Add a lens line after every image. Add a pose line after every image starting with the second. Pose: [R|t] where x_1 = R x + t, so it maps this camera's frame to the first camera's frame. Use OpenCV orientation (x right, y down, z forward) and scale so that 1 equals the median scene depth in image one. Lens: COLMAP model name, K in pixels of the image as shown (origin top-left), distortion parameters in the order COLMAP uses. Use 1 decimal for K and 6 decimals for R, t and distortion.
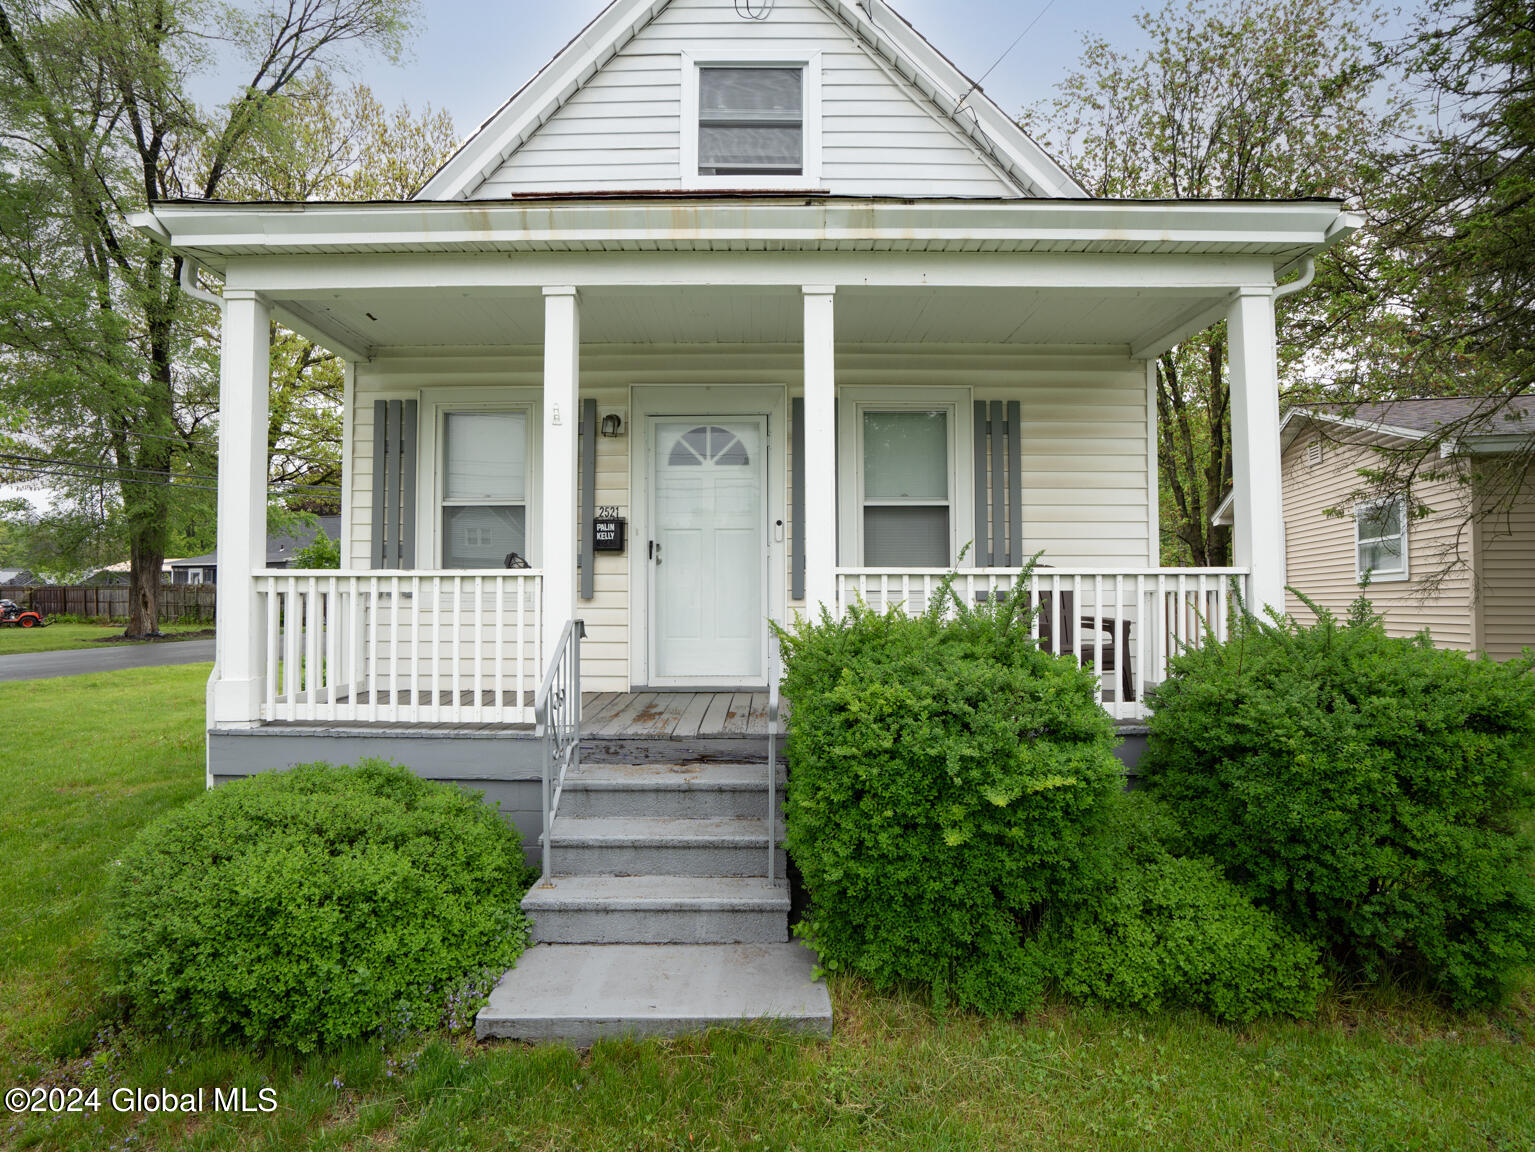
lens RADIAL K [[790.9, 0, 767.5], [0, 790.9, 576.0], [0, 0, 1]] dist [-0.069923, 0.030548]
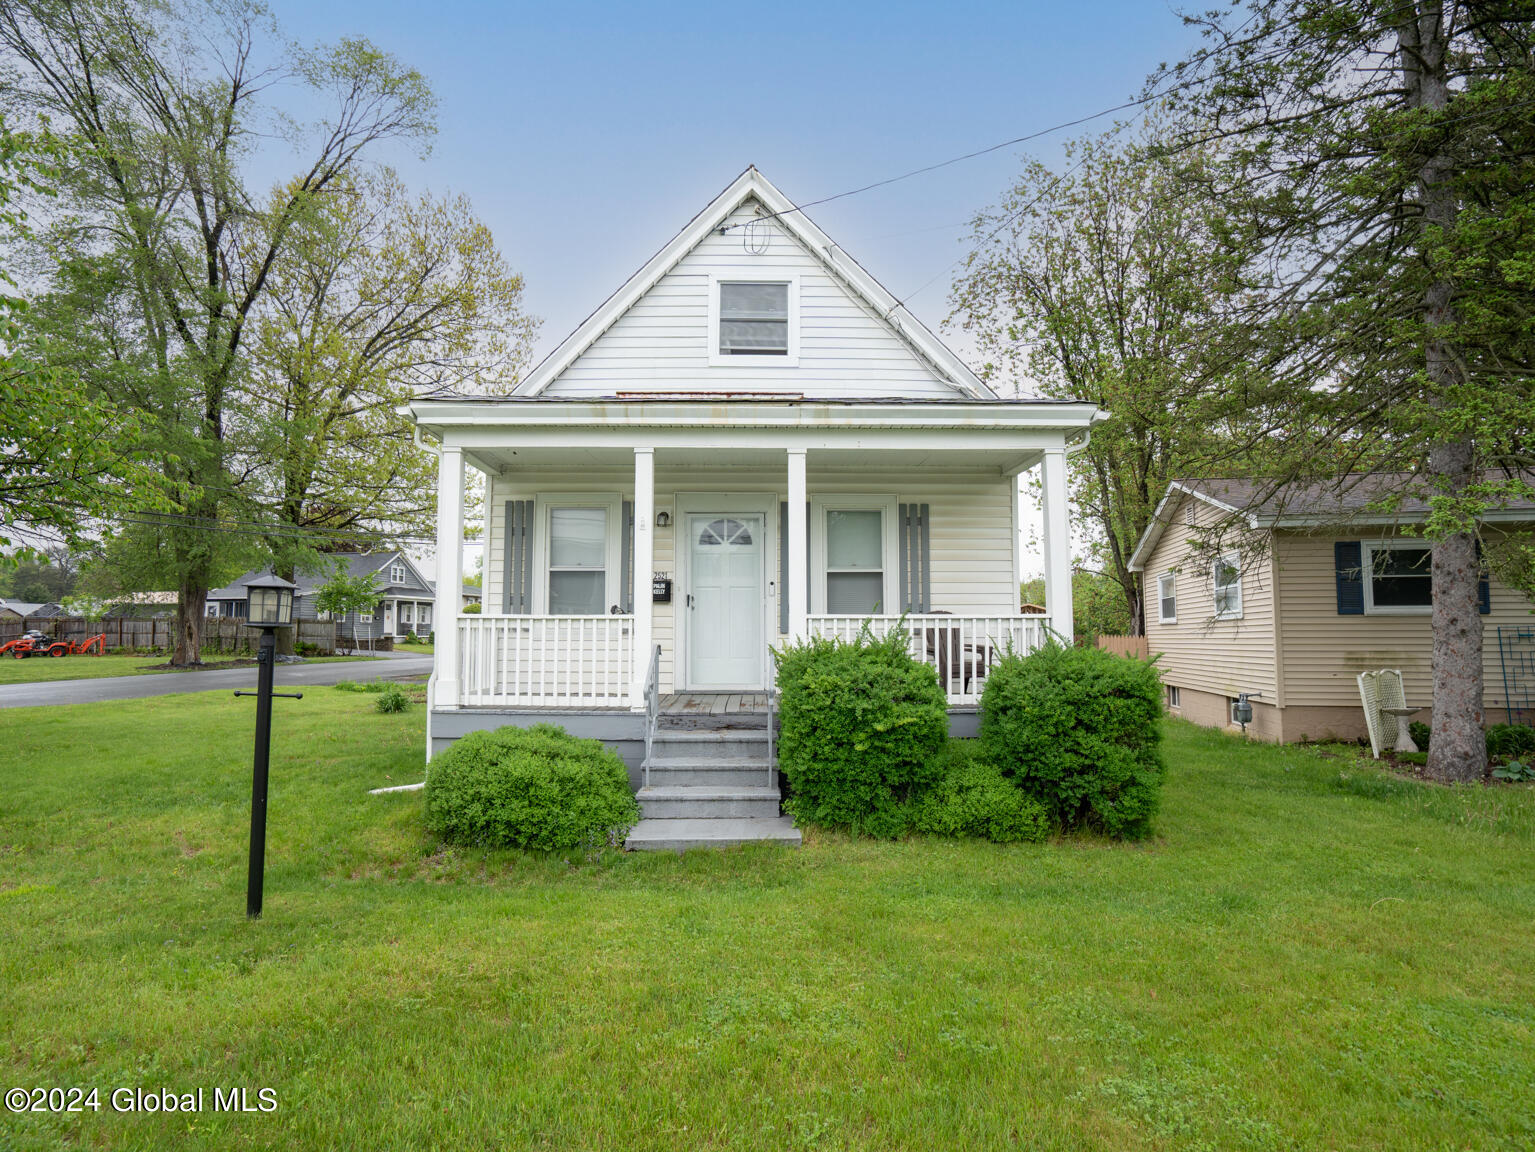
lens RADIAL K [[786.2, 0, 767.5], [0, 786.2, 576.0], [0, 0, 1]] dist [-0.099646, 0.029627]
pose [[0.999813, 0.002737, 0.019138, -0.031831], [-0.001884, 0.999010, -0.044449, -0.018612], [-0.019241, 0.044405, 0.998828, -0.718375]]
